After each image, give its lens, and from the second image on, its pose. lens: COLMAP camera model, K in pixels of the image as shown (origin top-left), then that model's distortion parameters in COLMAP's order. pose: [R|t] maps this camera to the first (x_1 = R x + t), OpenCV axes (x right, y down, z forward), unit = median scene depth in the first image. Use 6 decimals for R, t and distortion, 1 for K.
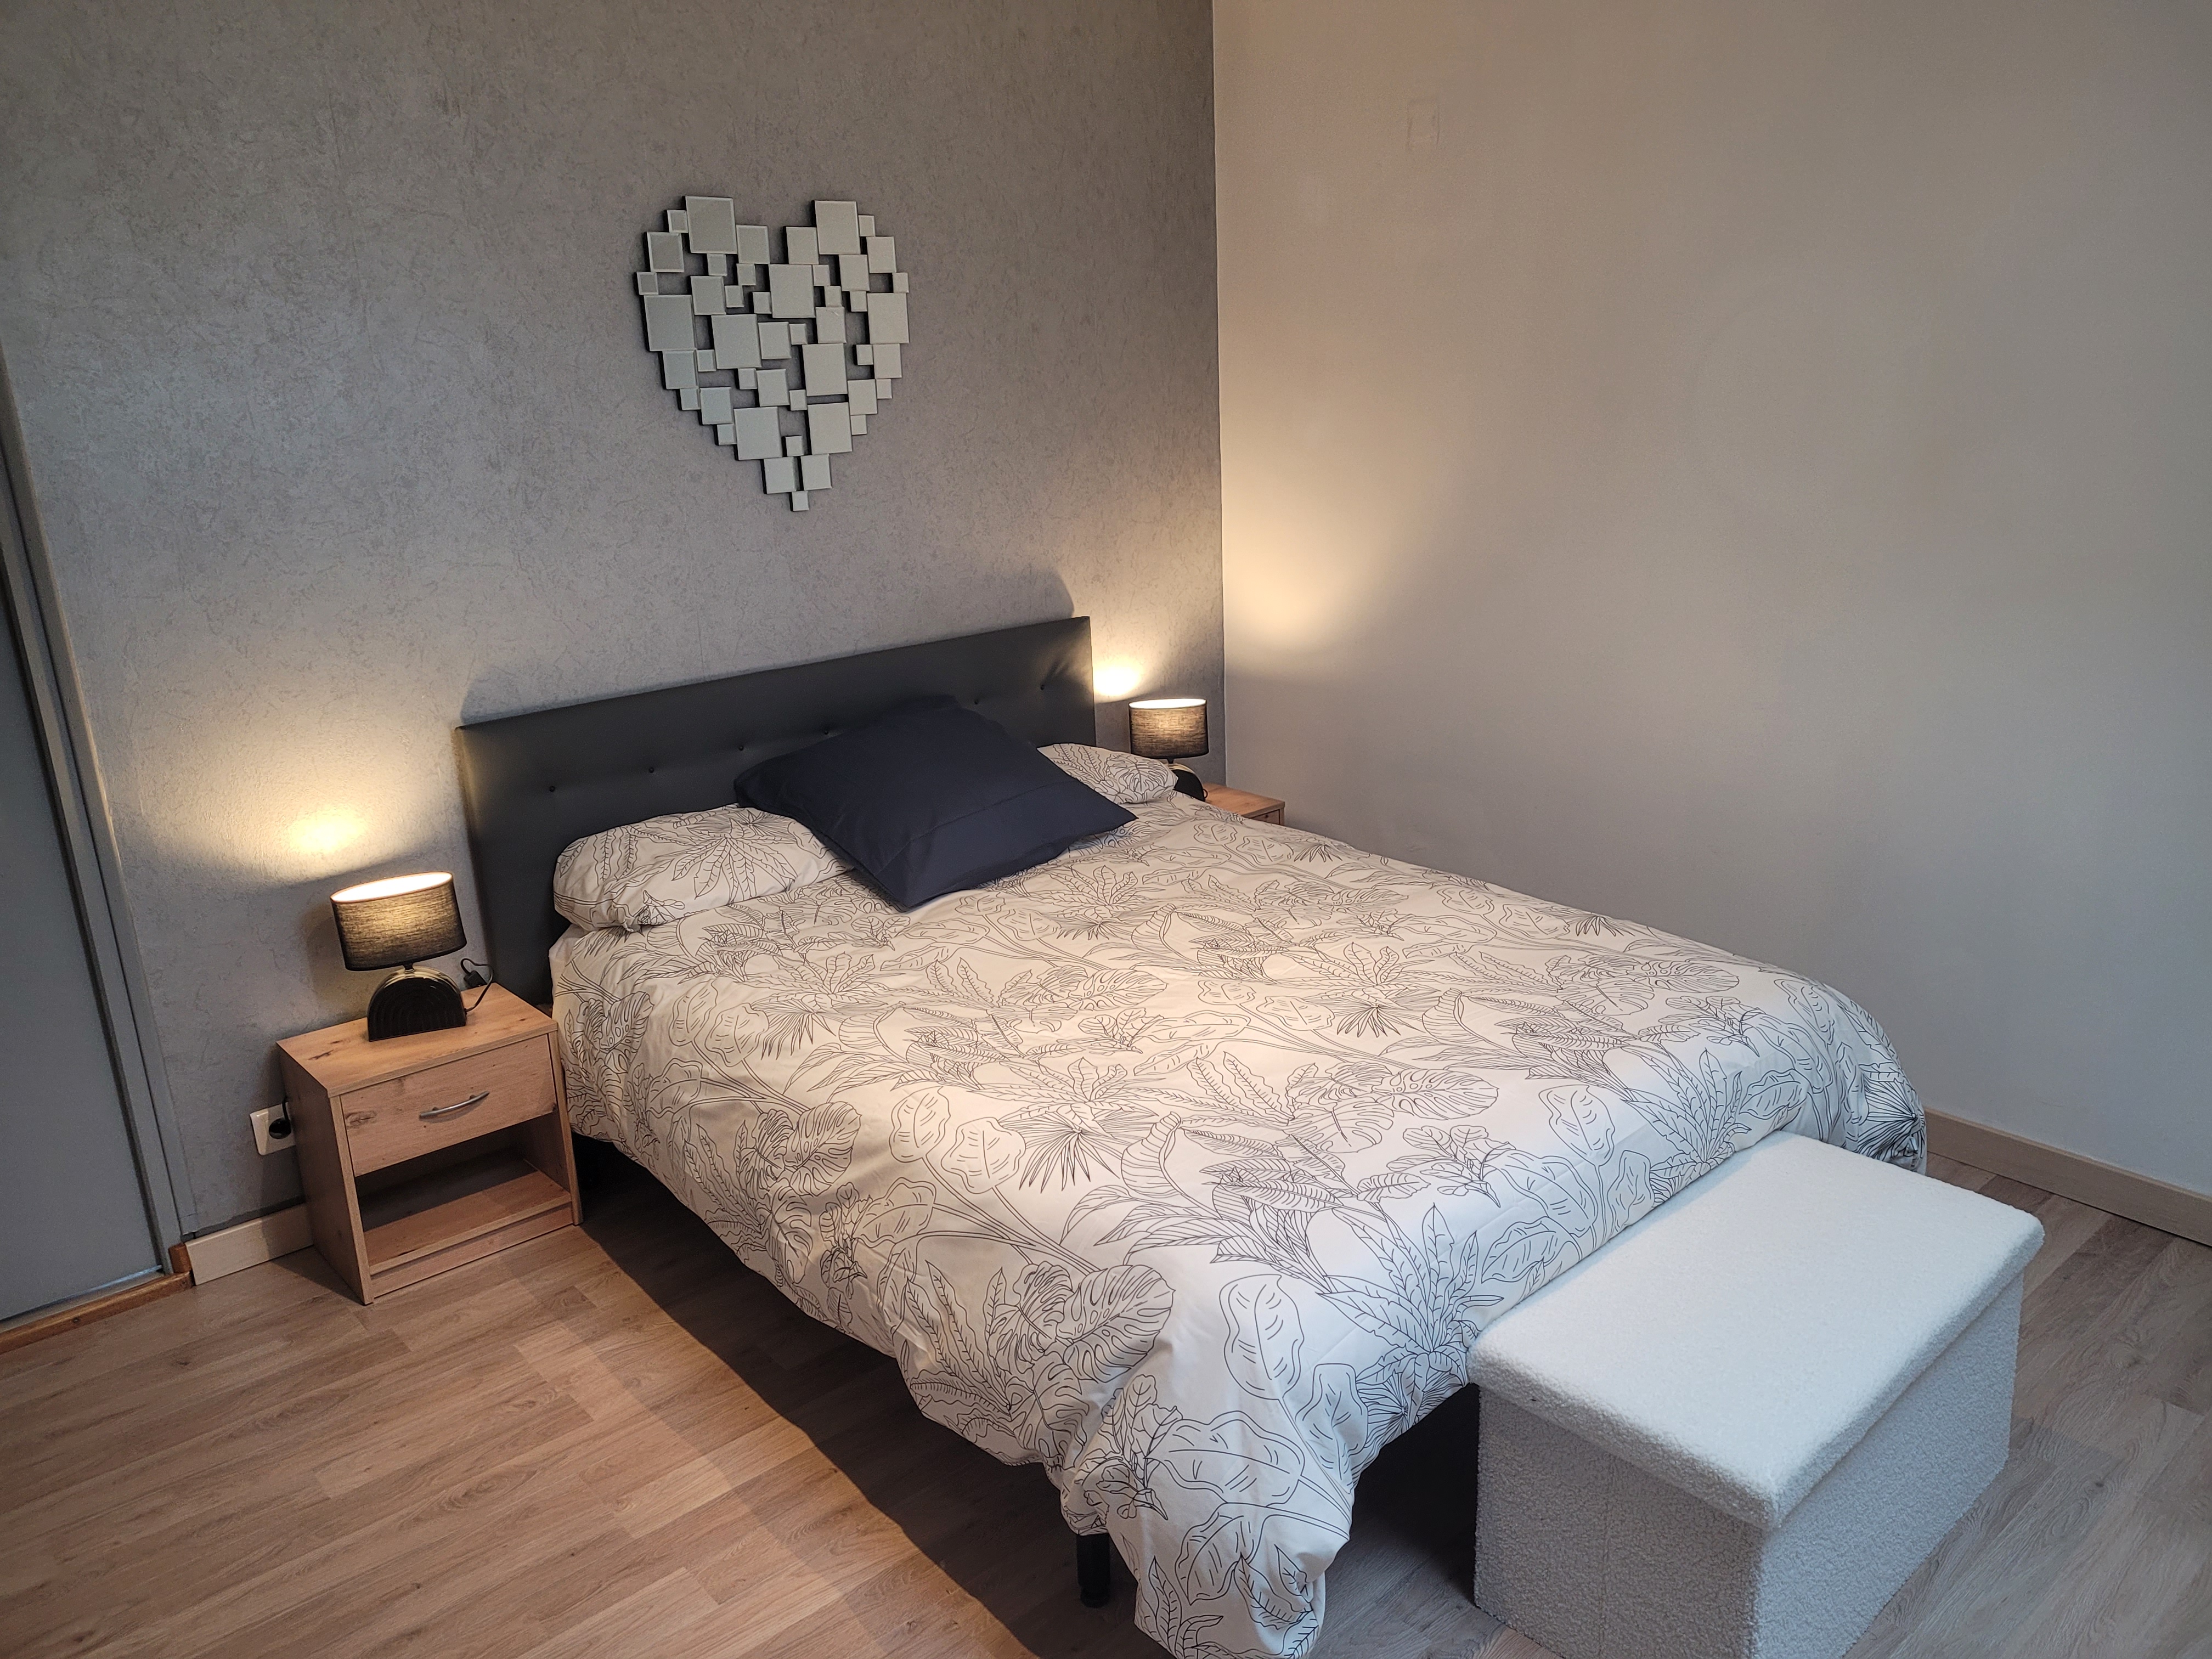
lens RADIAL K [[1675.3, 0, 1102.8], [0, 1675.3, 825.5], [0, 0, 1]] dist [0.012891, -0.001574]
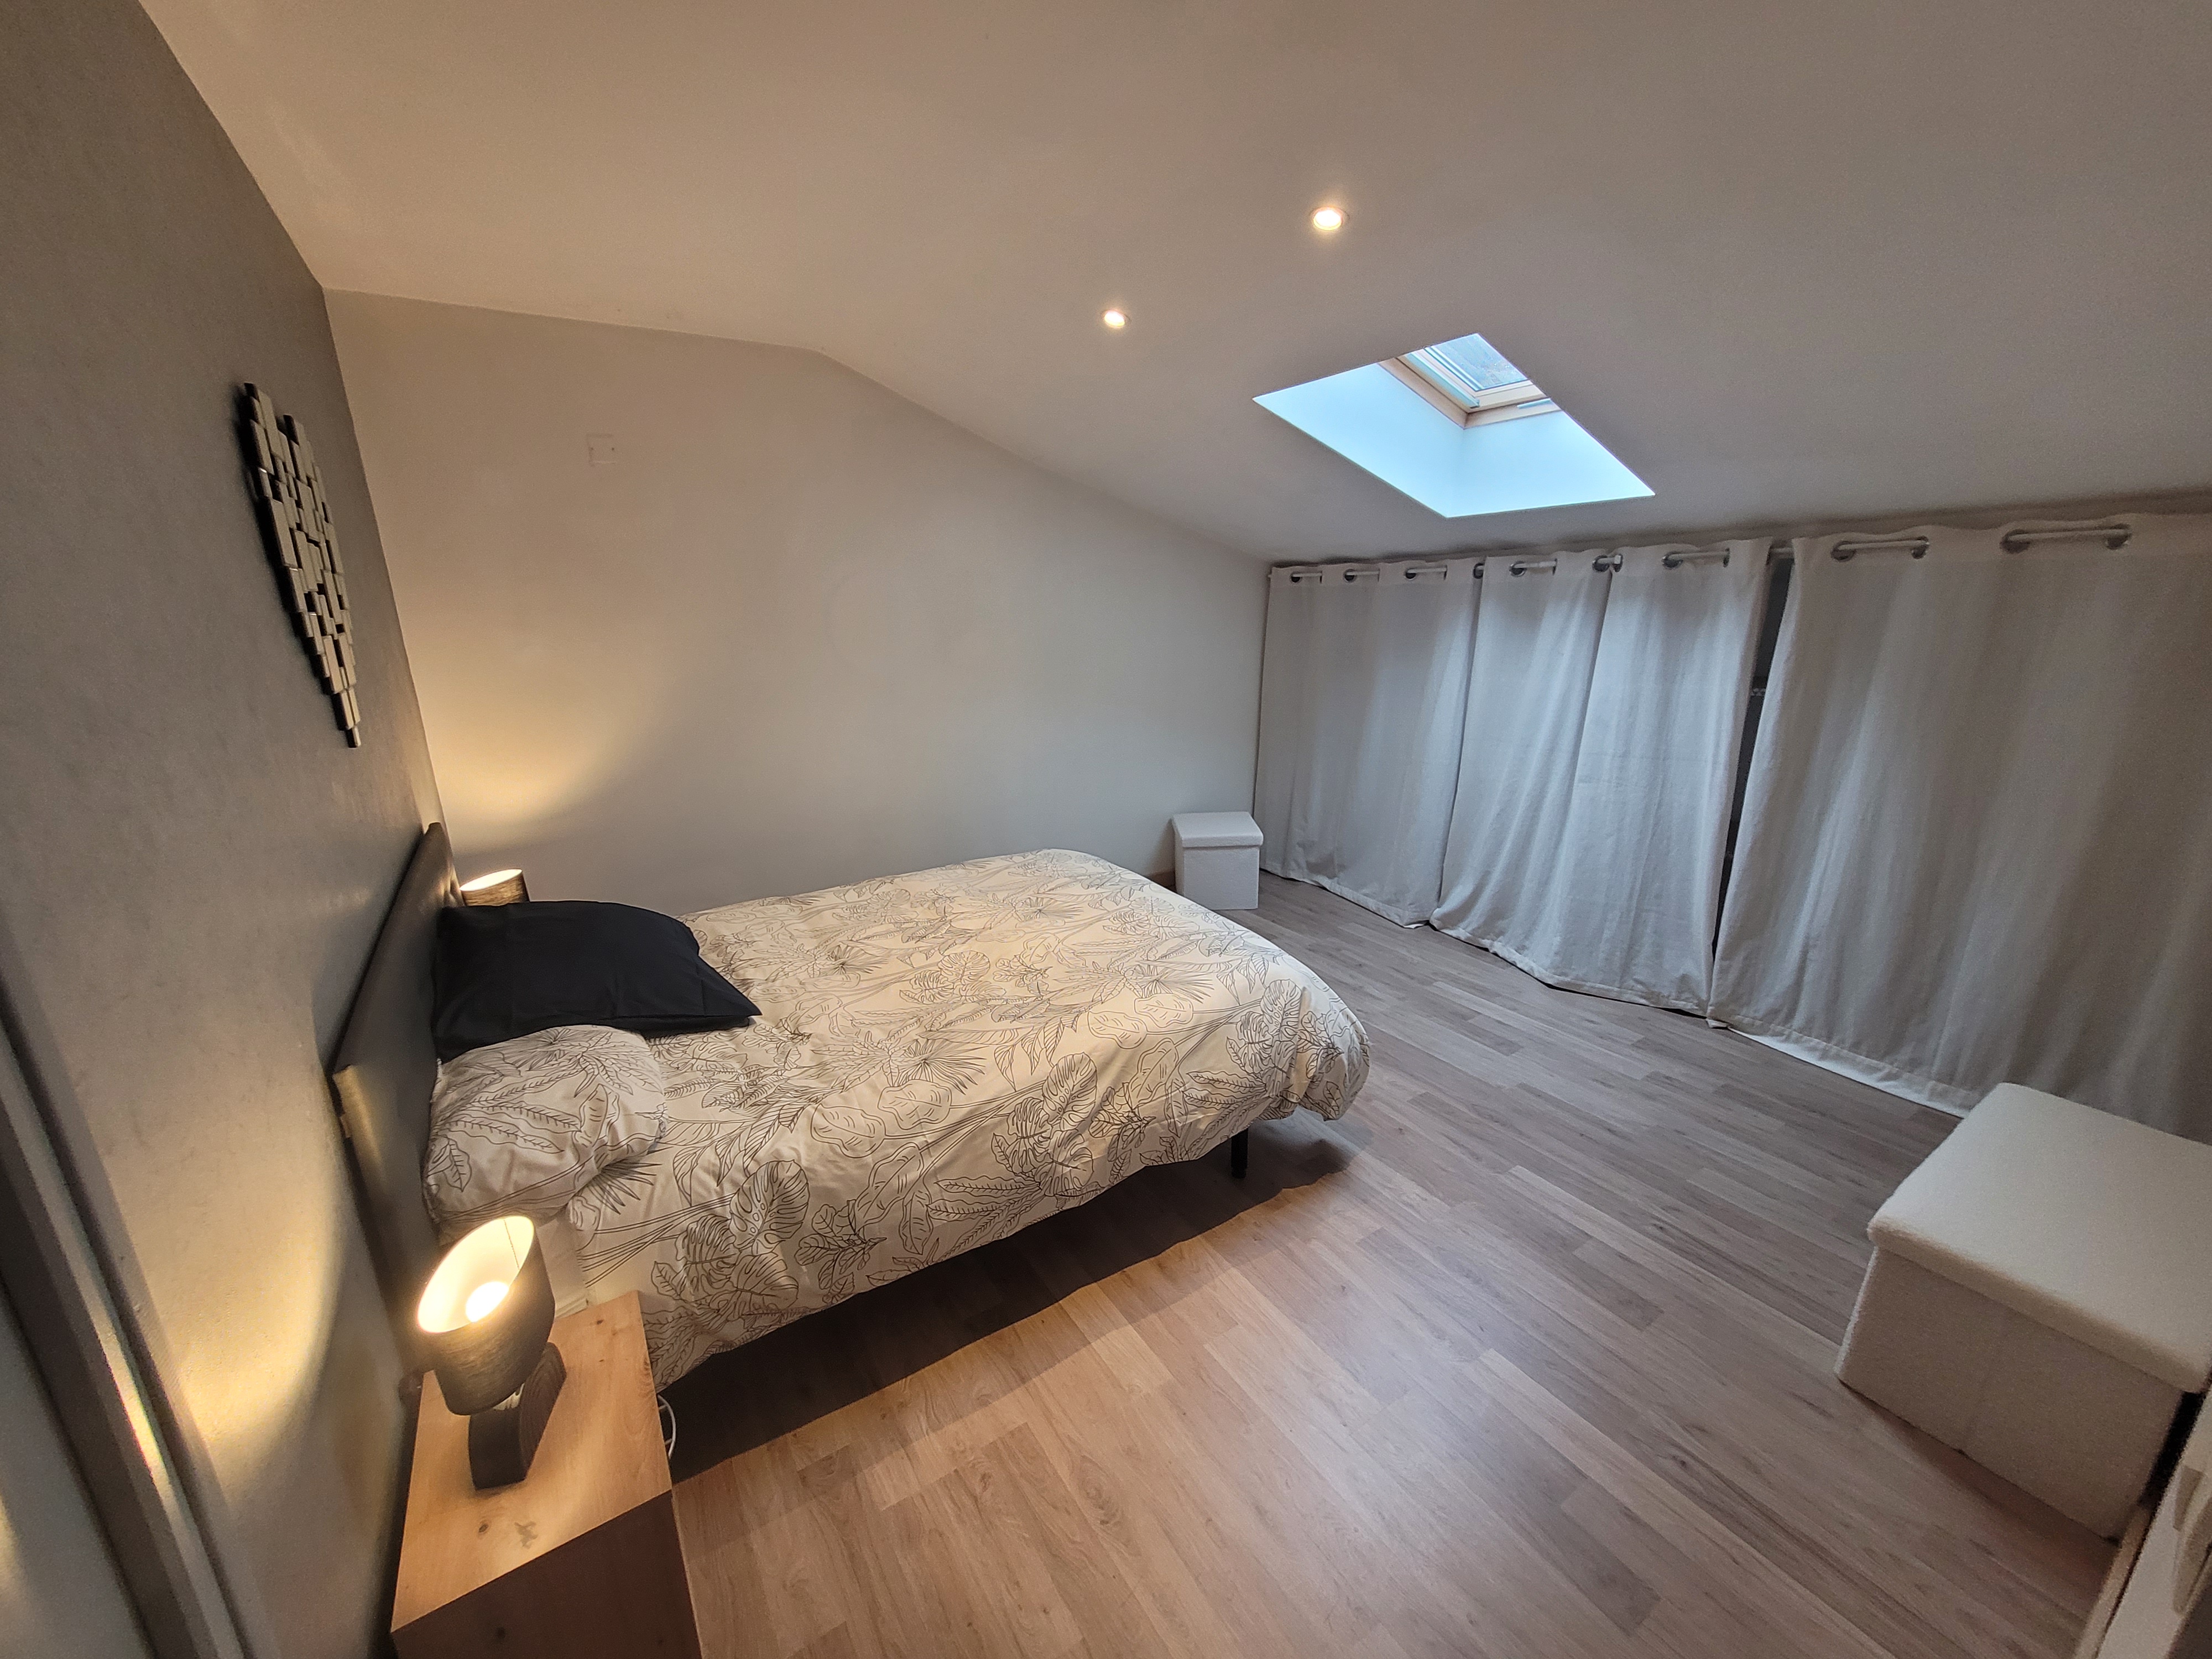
lens RADIAL K [[867.0, 0, 1095.0], [0, 867.0, 833.0], [0, 0, 1]] dist [-0.001914, 0.000008]
pose [[0.145112, -0.238598, 0.960215, -0.812179], [0.290972, 0.937863, 0.189071, -0.156720], [-0.945663, 0.251959, 0.205520, 0.724617]]
